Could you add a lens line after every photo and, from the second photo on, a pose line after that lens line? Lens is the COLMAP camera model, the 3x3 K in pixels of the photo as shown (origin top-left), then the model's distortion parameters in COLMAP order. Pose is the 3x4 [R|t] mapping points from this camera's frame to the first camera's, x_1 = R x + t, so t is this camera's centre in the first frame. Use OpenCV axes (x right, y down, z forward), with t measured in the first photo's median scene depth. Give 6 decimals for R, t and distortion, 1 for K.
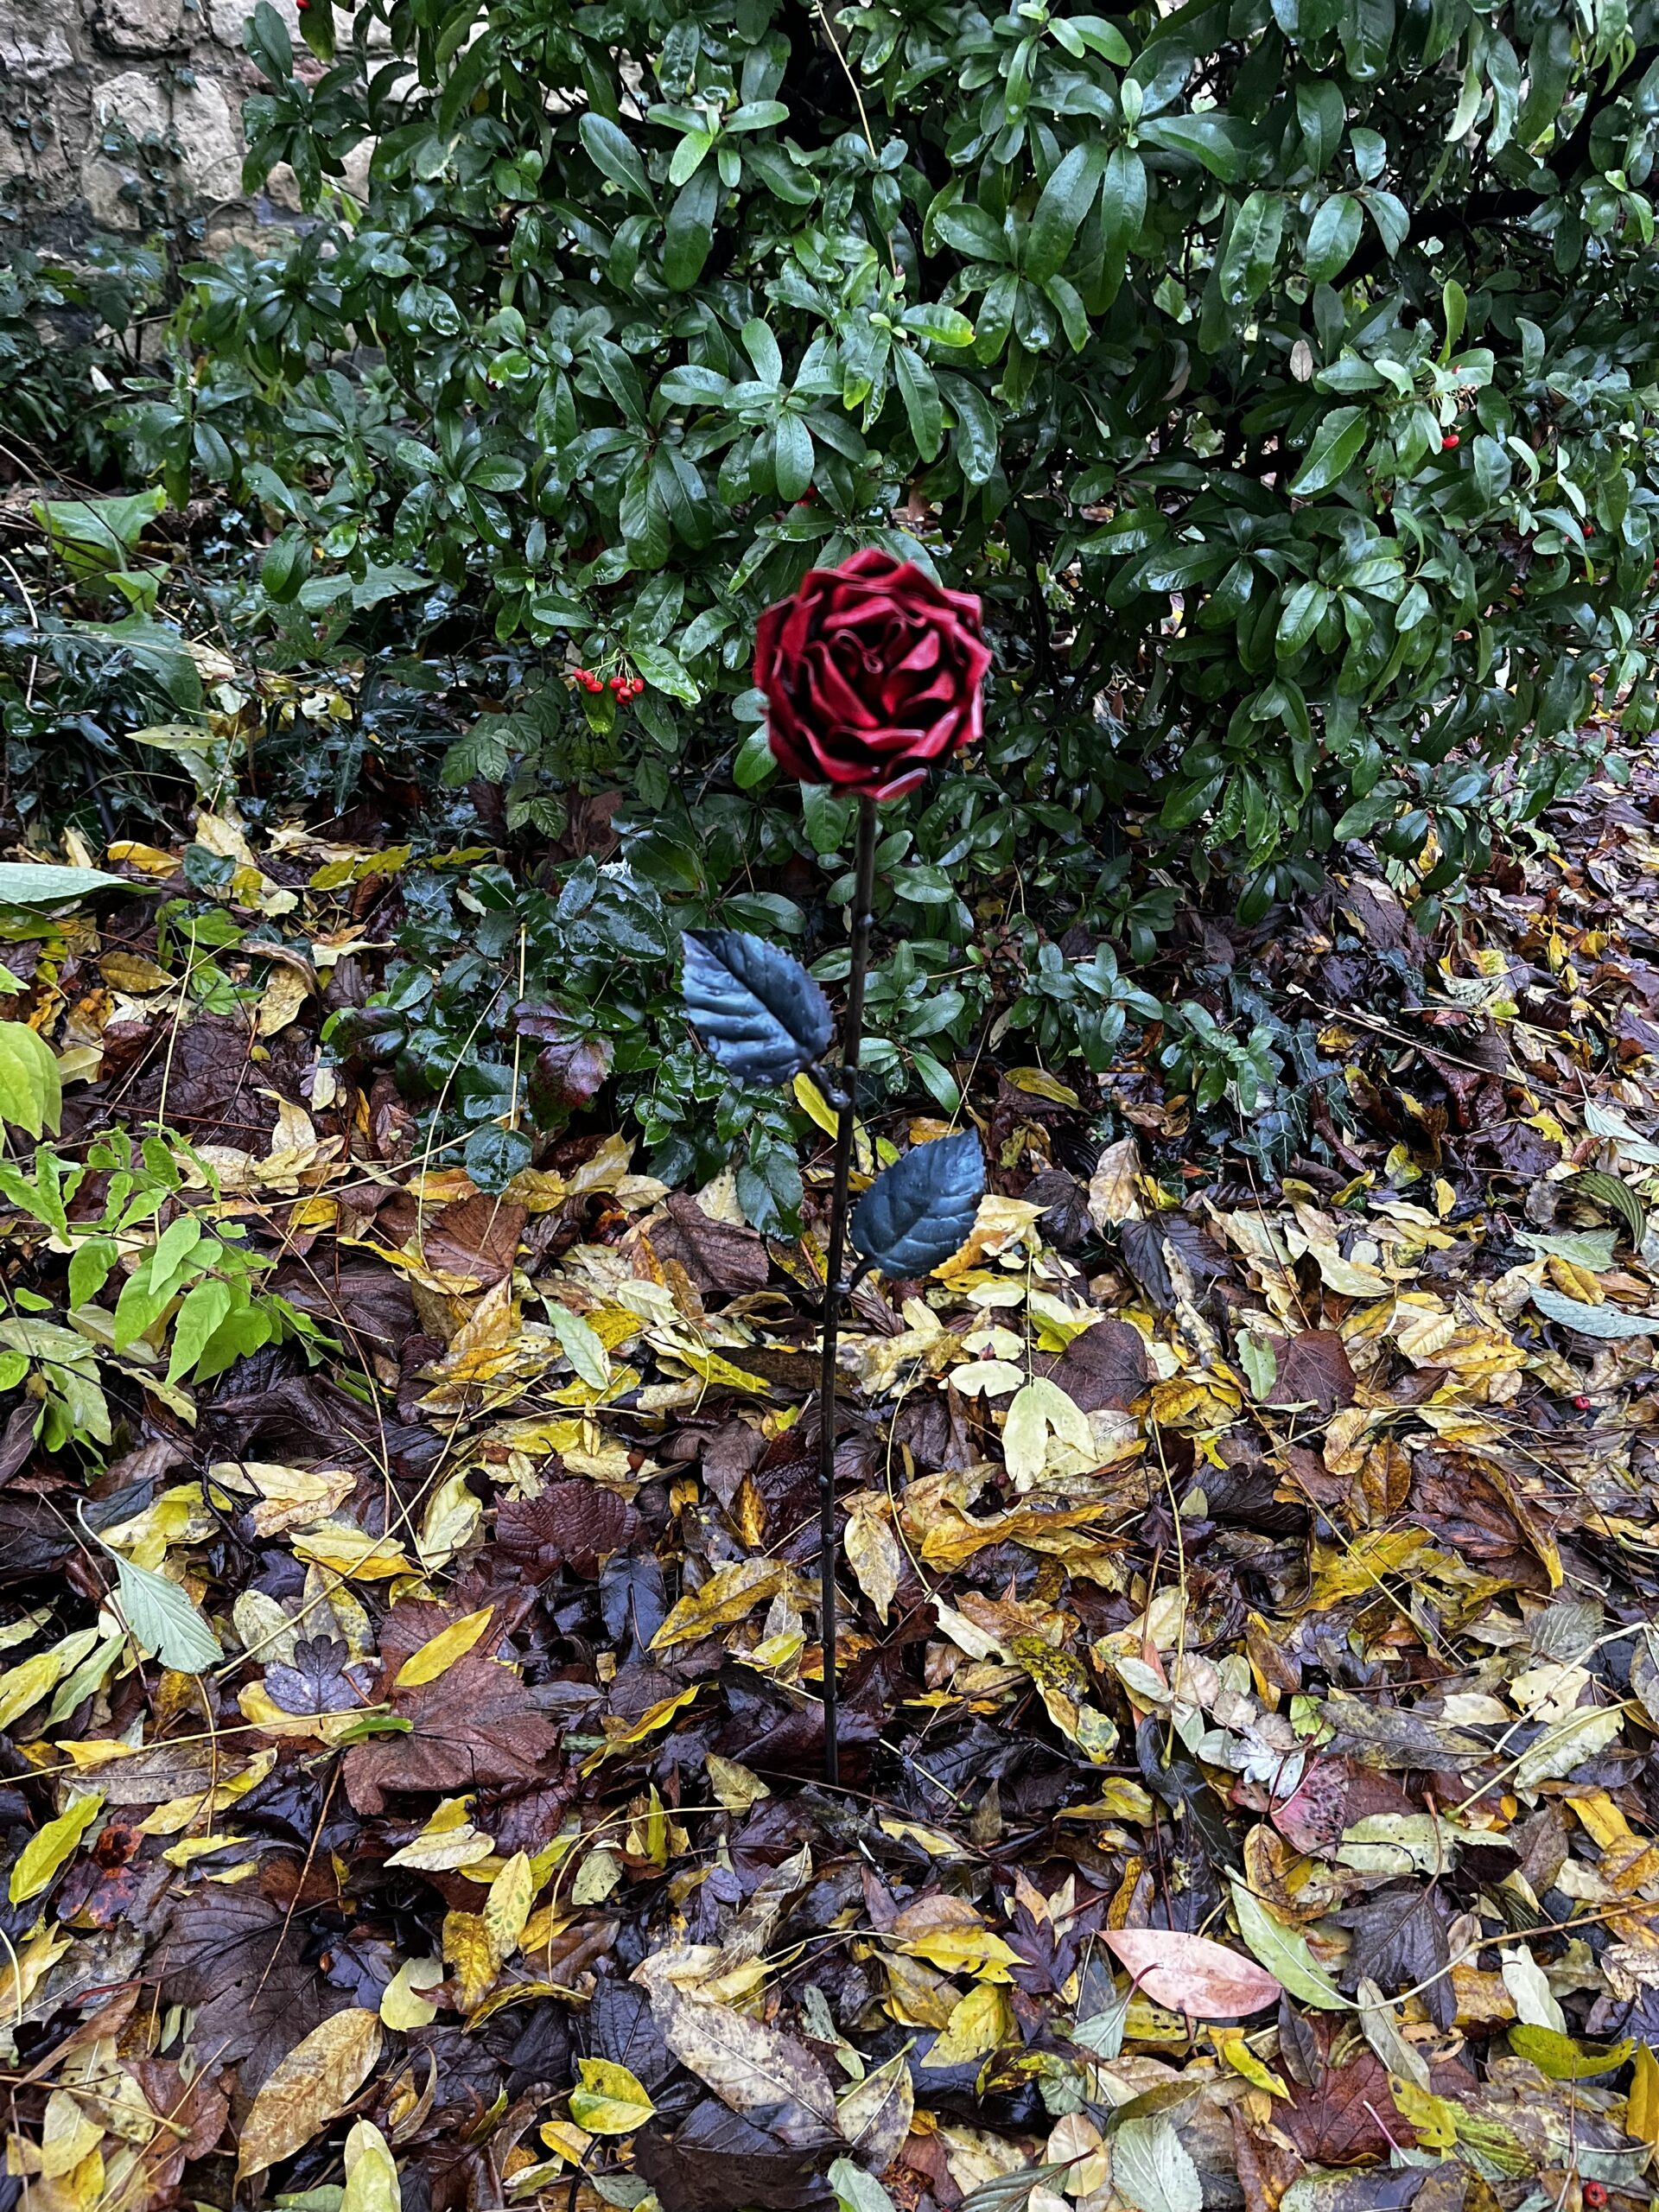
lens RADIAL K [[1748.2, 0, 829.5], [0, 1748.2, 1106.0], [0, 0, 1]] dist [0.053455, -0.002462]
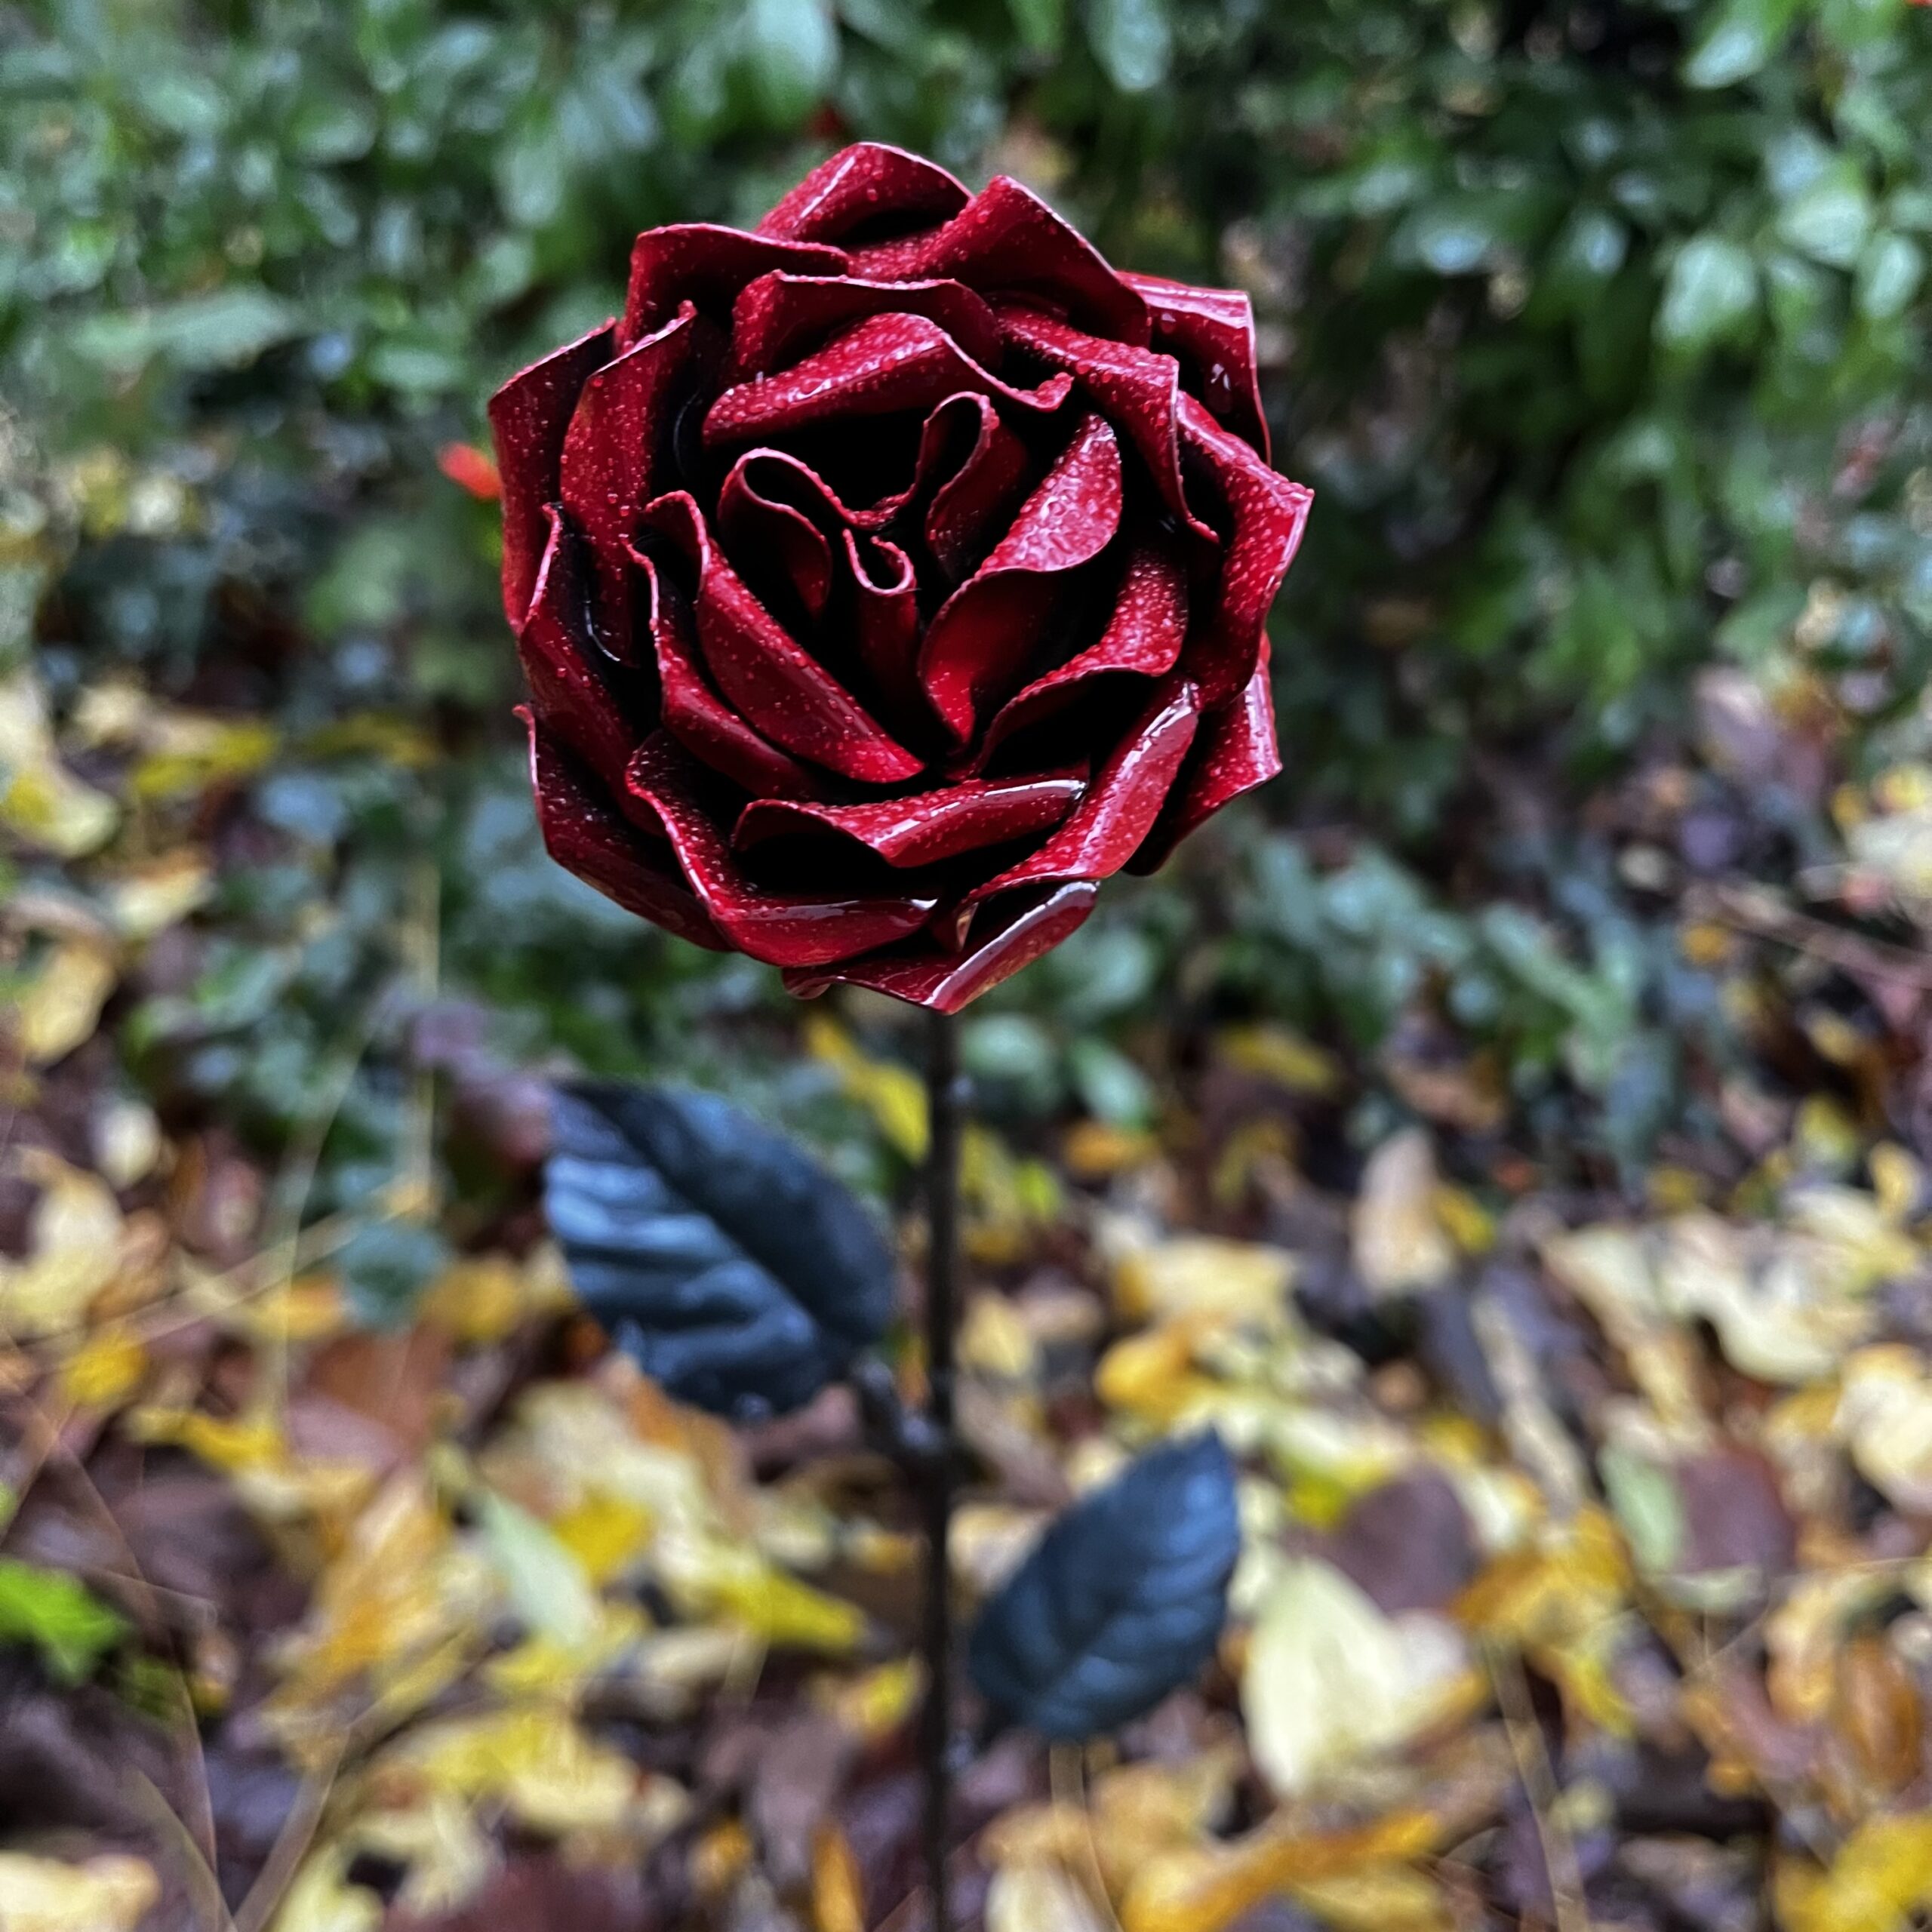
lens RADIAL K [[2085.3, 0, 966.0], [0, 2085.3, 966.0], [0, 0, 1]] dist [0.002503, 0.026932]
pose [[0.998557, -0.053697, -0.001122, 0.014272], [0.053708, 0.998190, 0.027055, -0.081654], [-0.000333, -0.027076, 0.999633, 0.279911]]
